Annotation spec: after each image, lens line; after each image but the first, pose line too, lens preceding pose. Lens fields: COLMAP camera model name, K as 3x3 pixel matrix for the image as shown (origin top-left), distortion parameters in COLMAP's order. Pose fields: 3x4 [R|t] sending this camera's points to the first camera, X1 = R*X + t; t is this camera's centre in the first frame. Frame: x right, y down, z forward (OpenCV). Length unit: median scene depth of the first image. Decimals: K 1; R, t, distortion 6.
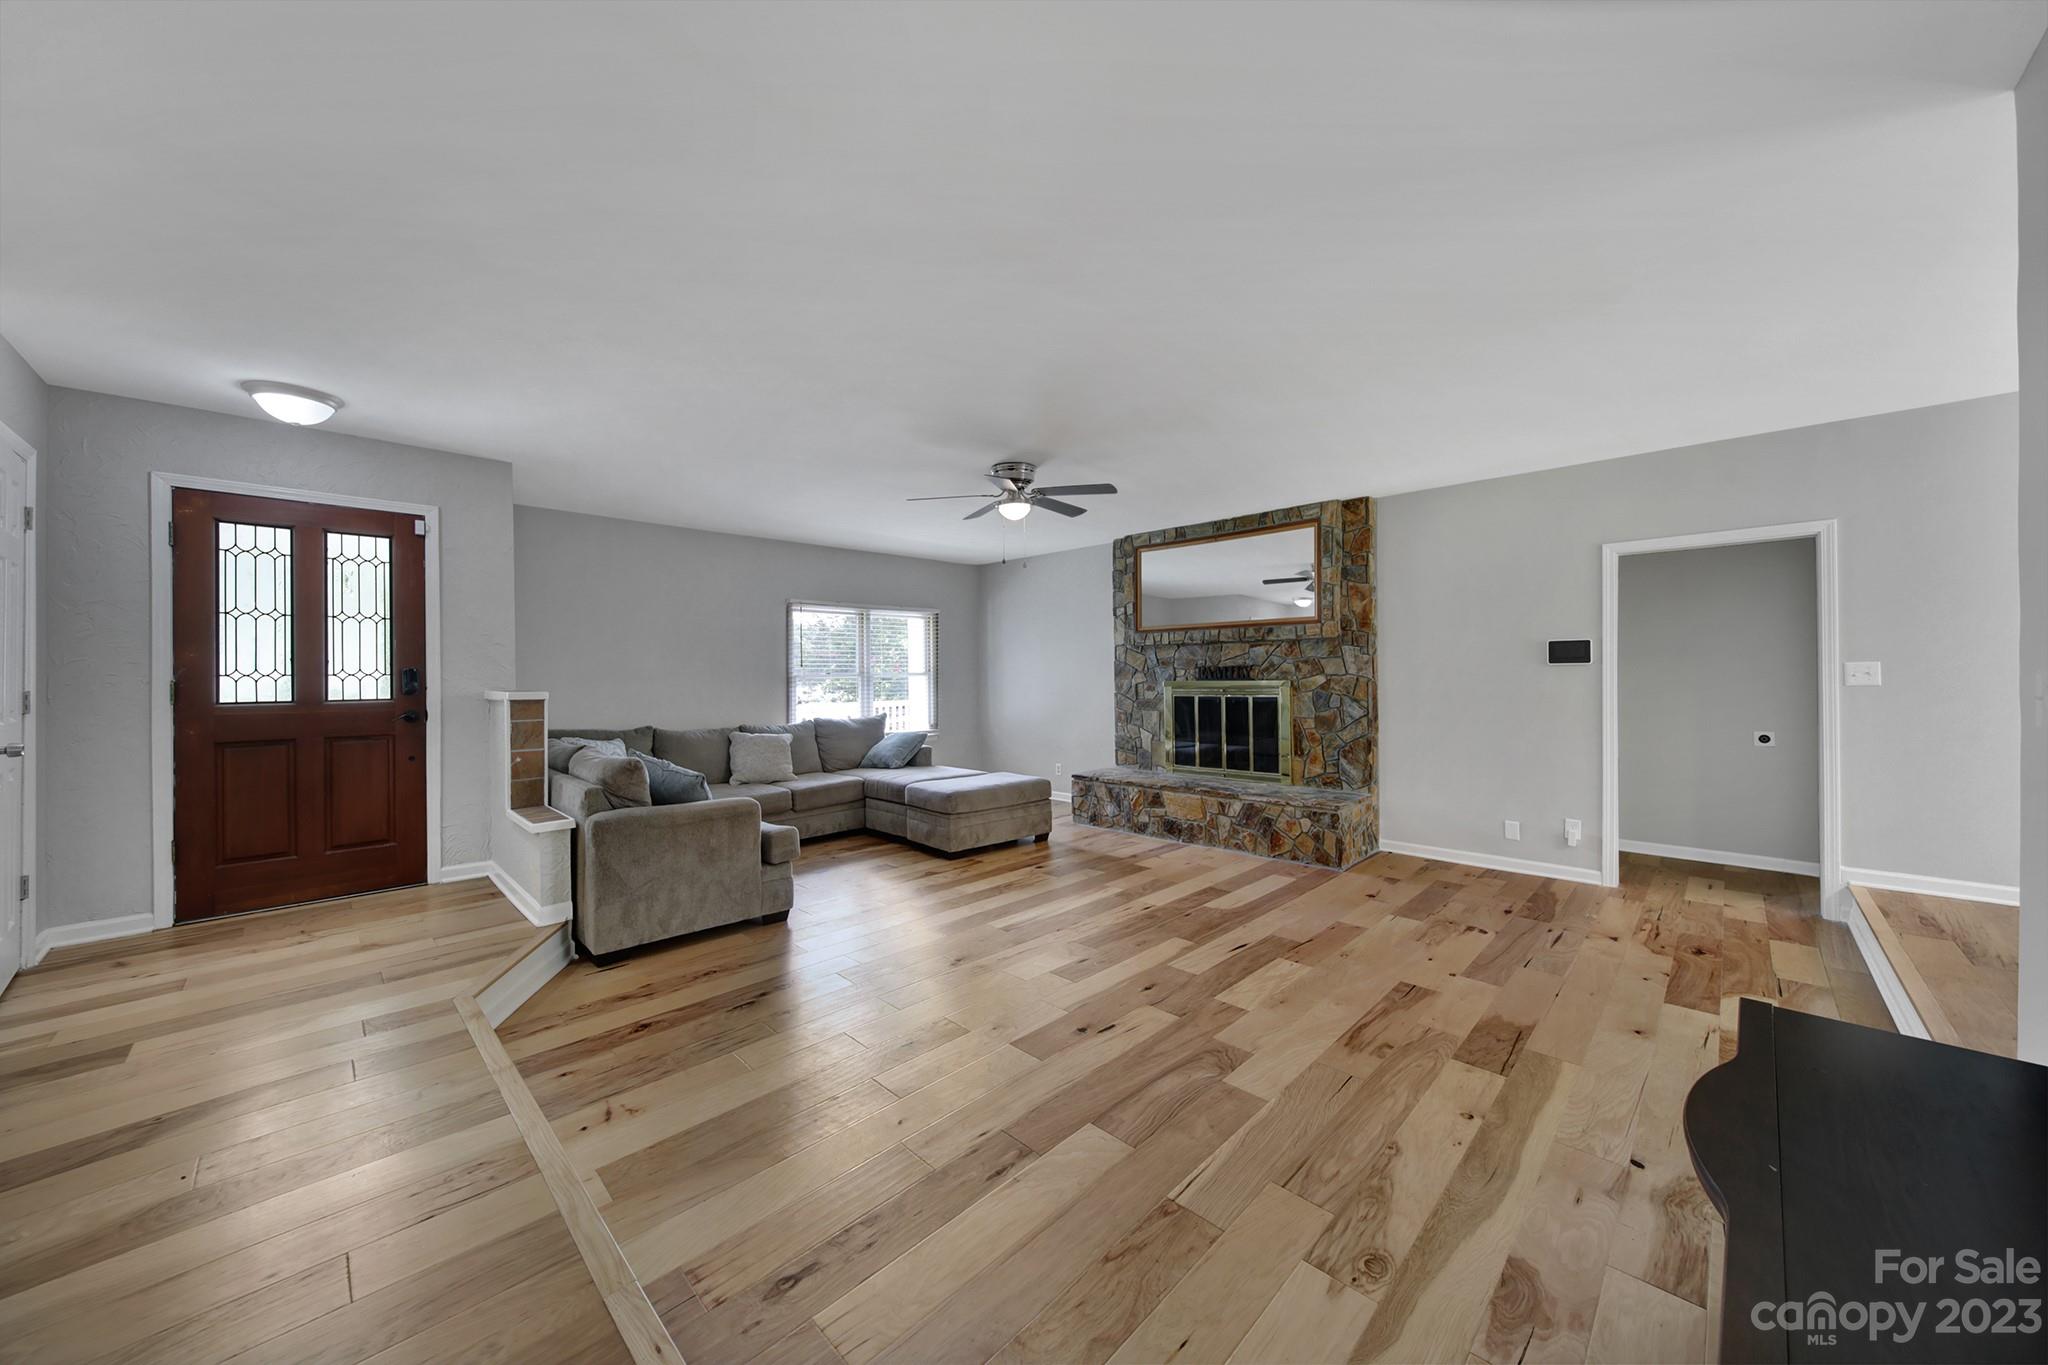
lens RADIAL K [[716.2, 0, 1025.0], [0, 716.2, 669.6], [0, 0, 1]] dist [-0.001117, -0.002336]
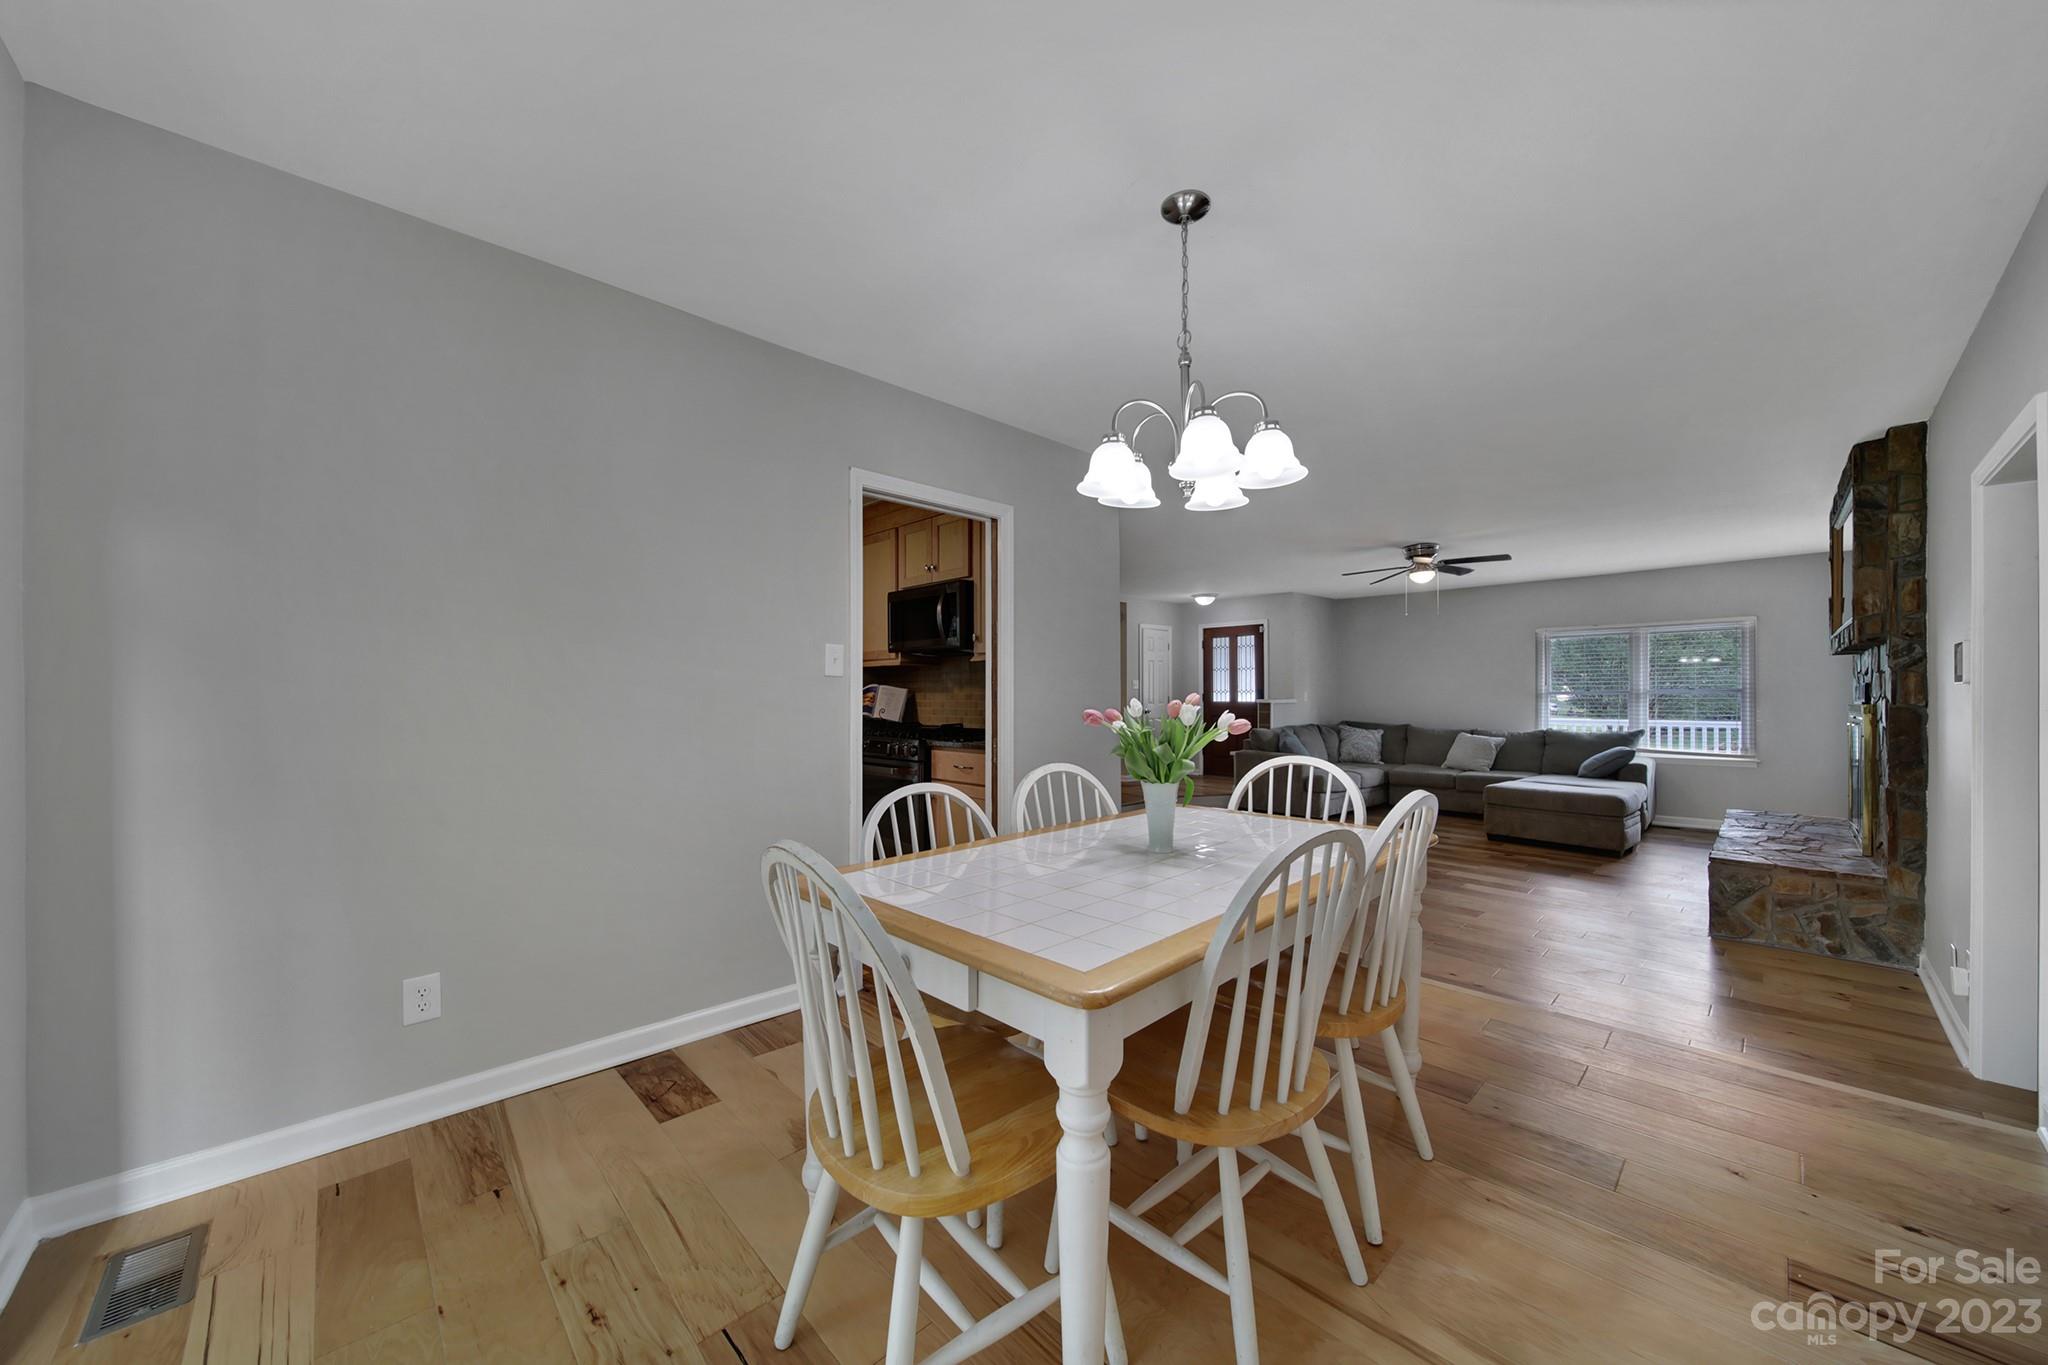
lens RADIAL K [[737.0, 0, 1024.0], [0, 737.0, 682.5], [0, 0, 1]] dist [-0.000094, -0.000046]
pose [[-0.027959, -0.003502, -0.999603, 1.914958], [0.009357, 0.999949, -0.003764, -0.024274], [0.999565, -0.009459, -0.027925, 0.332094]]
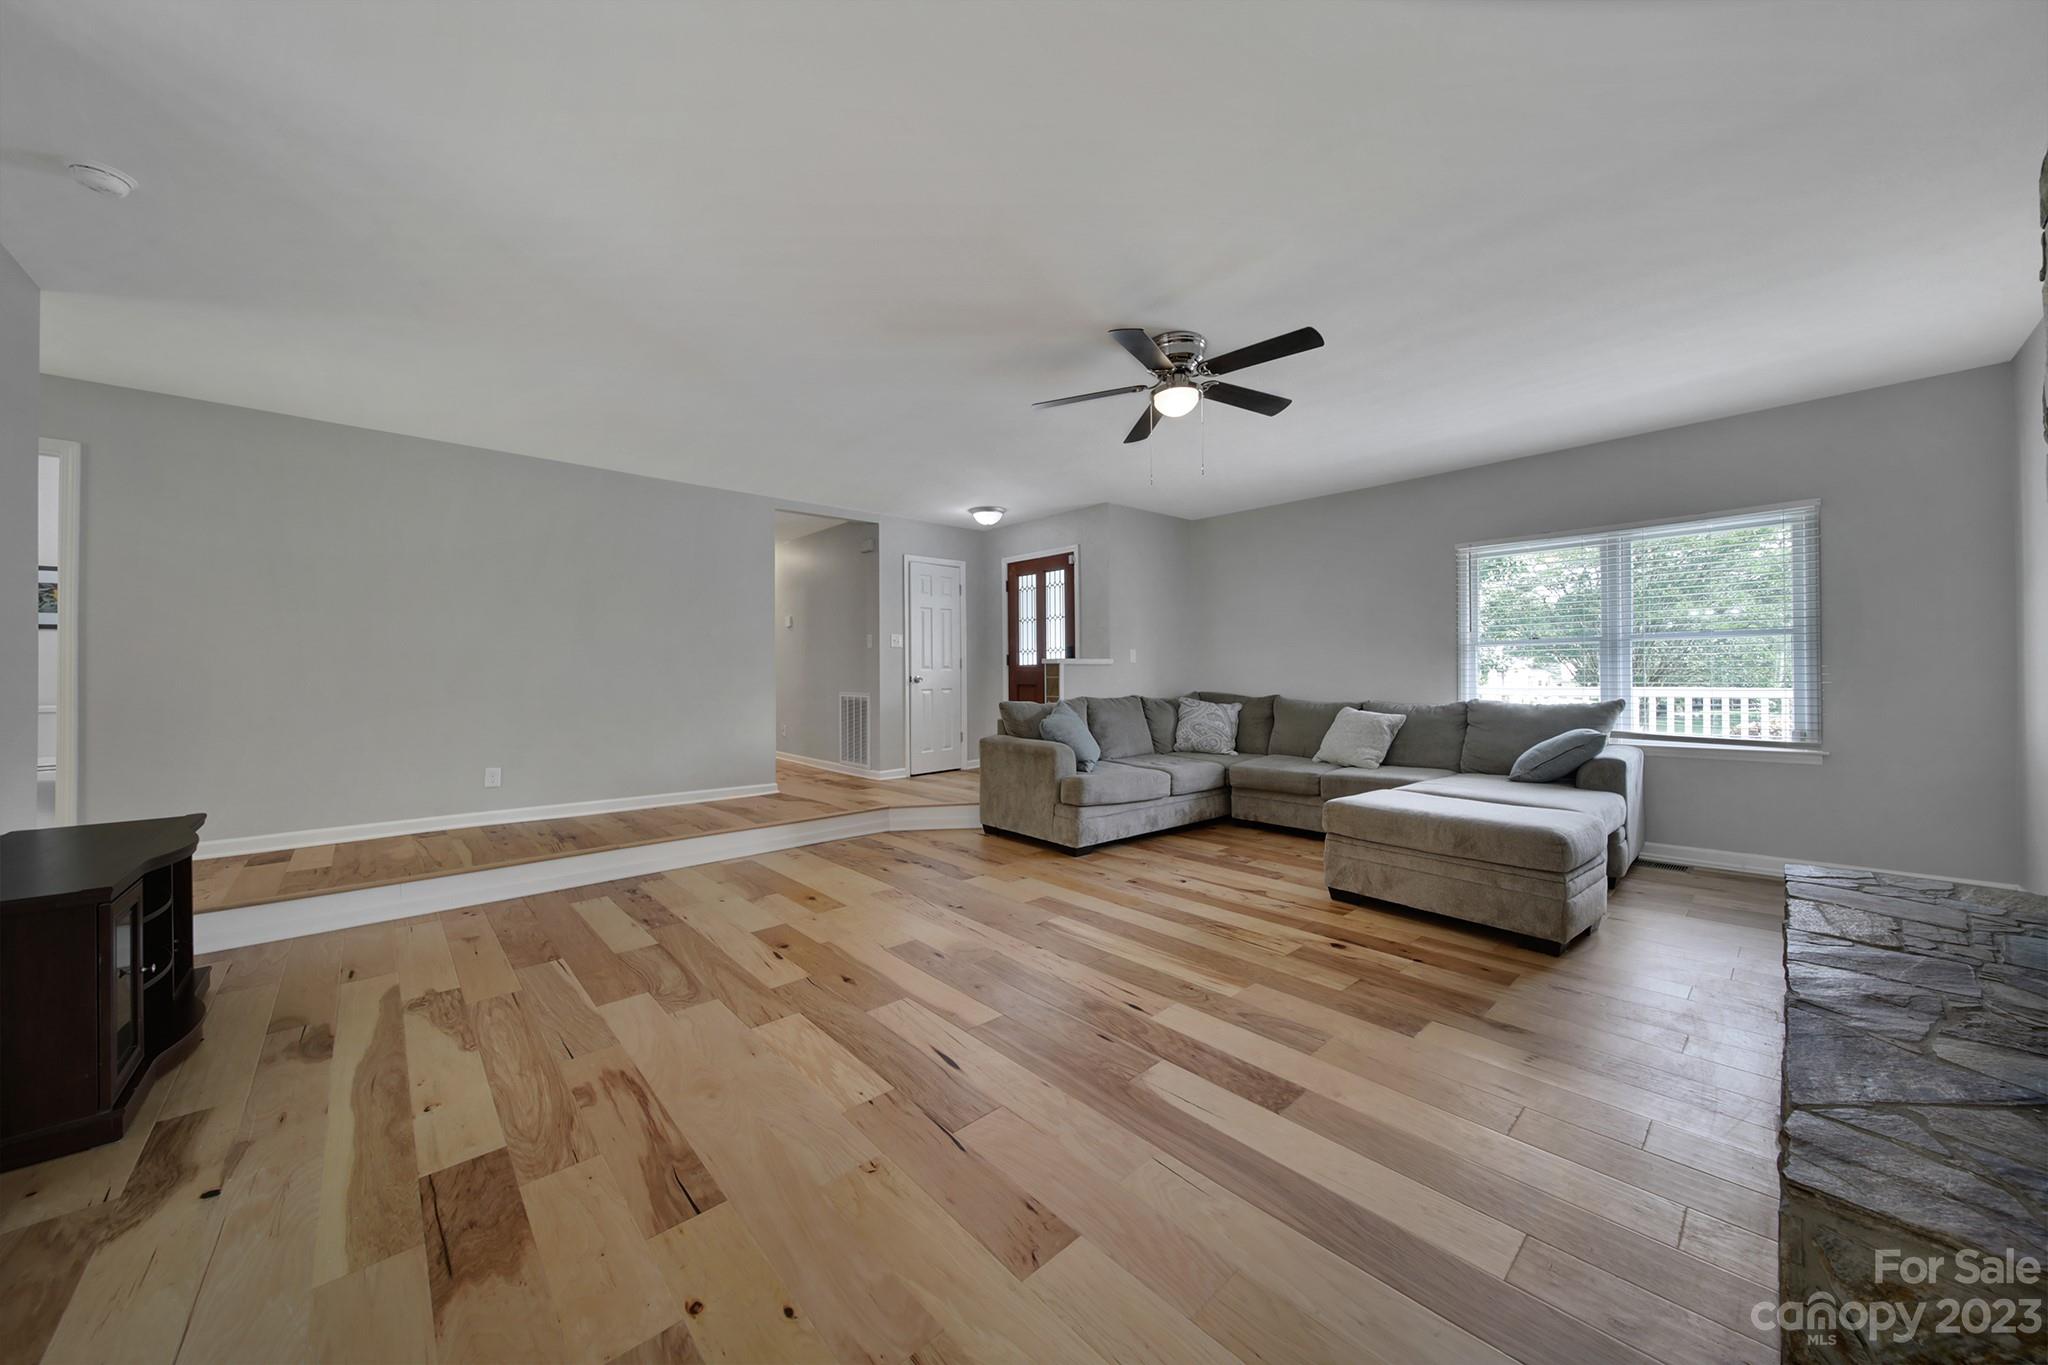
lens RADIAL K [[716.2, 0, 1025.0], [0, 716.2, 669.6], [0, 0, 1]] dist [-0.001117, -0.002336]
pose [[-0.047107, 0.002020, -0.998888, 0.944603], [0.012195, 0.999925, 0.001447, 0.059594], [0.998815, -0.012114, -0.047128, 1.149550]]
